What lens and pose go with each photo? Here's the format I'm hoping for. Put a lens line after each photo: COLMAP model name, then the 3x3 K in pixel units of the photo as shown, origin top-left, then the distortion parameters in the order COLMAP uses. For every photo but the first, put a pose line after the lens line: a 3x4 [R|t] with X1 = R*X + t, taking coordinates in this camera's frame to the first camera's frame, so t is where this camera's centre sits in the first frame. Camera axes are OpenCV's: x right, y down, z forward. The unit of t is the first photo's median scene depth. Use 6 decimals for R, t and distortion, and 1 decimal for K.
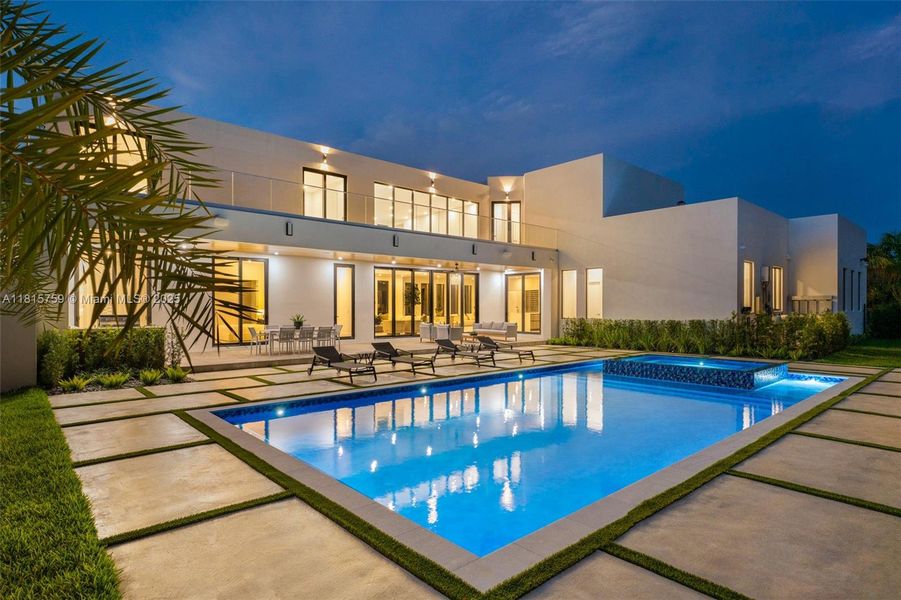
lens RADIAL K [[516.2, 0, 457.0], [0, 516.2, 296.8], [0, 0, 1]] dist [0.008731, -0.006051]
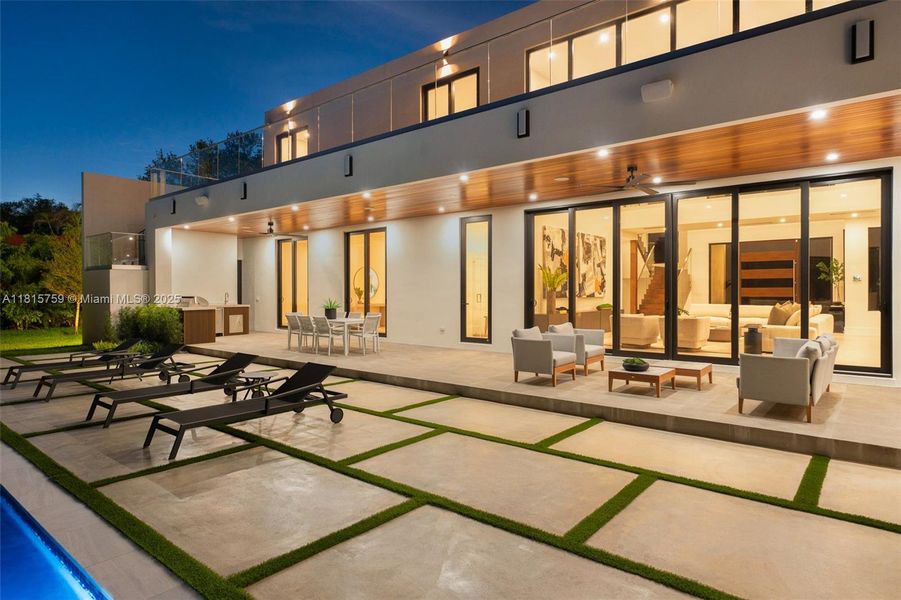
lens RADIAL K [[516.2, 0, 448.2], [0, 516.2, 294.6], [0, 0, 1]] dist [0.008731, -0.006051]
pose [[0.140763, -0.000016, -0.990043, 0.368945], [0.023440, 0.999720, 0.003317, 0.024386], [0.989766, -0.023673, 0.140724, 0.873858]]
